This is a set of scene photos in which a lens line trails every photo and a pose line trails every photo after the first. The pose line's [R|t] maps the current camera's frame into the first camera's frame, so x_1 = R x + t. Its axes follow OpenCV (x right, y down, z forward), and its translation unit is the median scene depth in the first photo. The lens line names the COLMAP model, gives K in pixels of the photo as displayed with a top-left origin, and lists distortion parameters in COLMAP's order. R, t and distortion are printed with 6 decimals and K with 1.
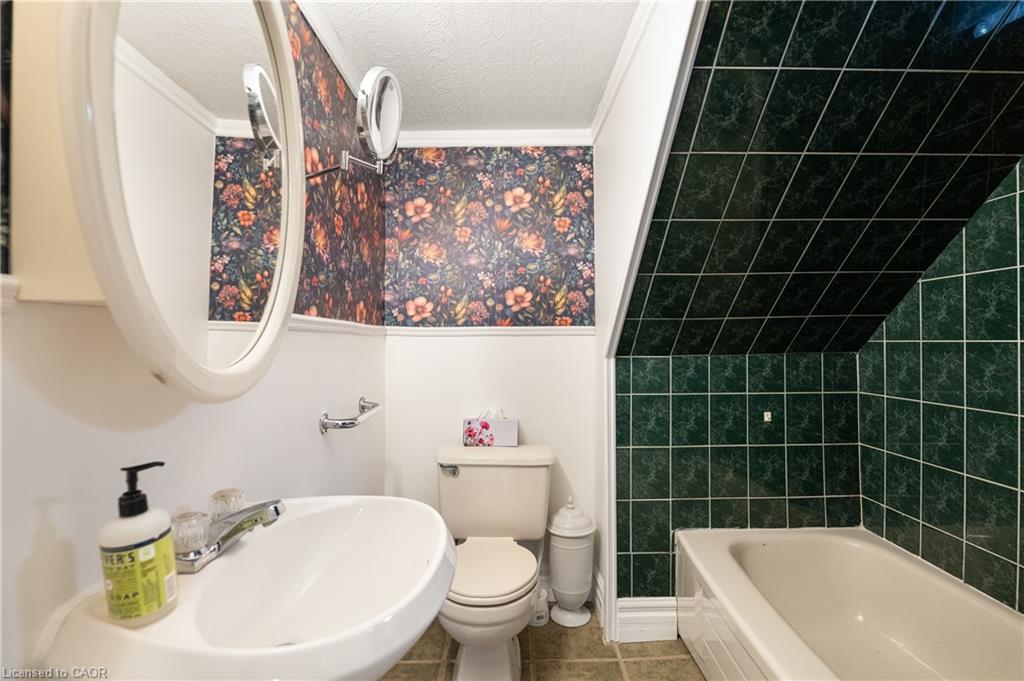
lens RADIAL K [[478.9, 0, 517.7], [0, 478.9, 341.4], [0, 0, 1]] dist [-0.022443, -0.000112]
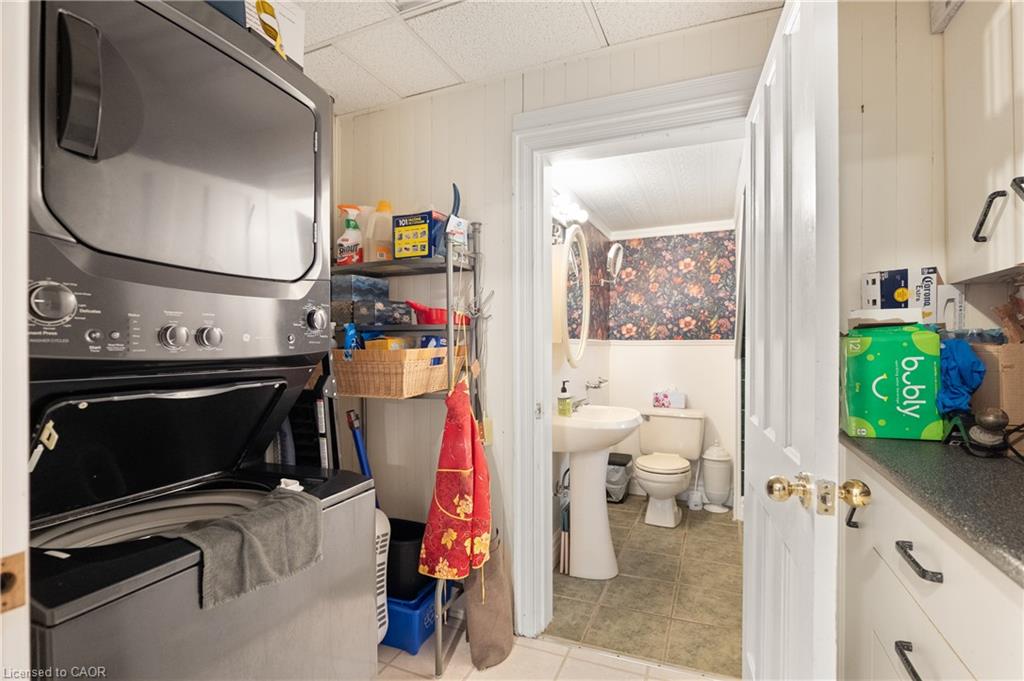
lens RADIAL K [[478.9, 0, 519.5], [0, 478.9, 345.8], [0, 0, 1]] dist [-0.022443, -0.000112]
pose [[0.914827, 0.004084, -0.403824, 0.142109], [-0.001767, 0.999980, 0.006112, -0.019995], [0.403841, -0.004878, 0.914816, -0.794787]]
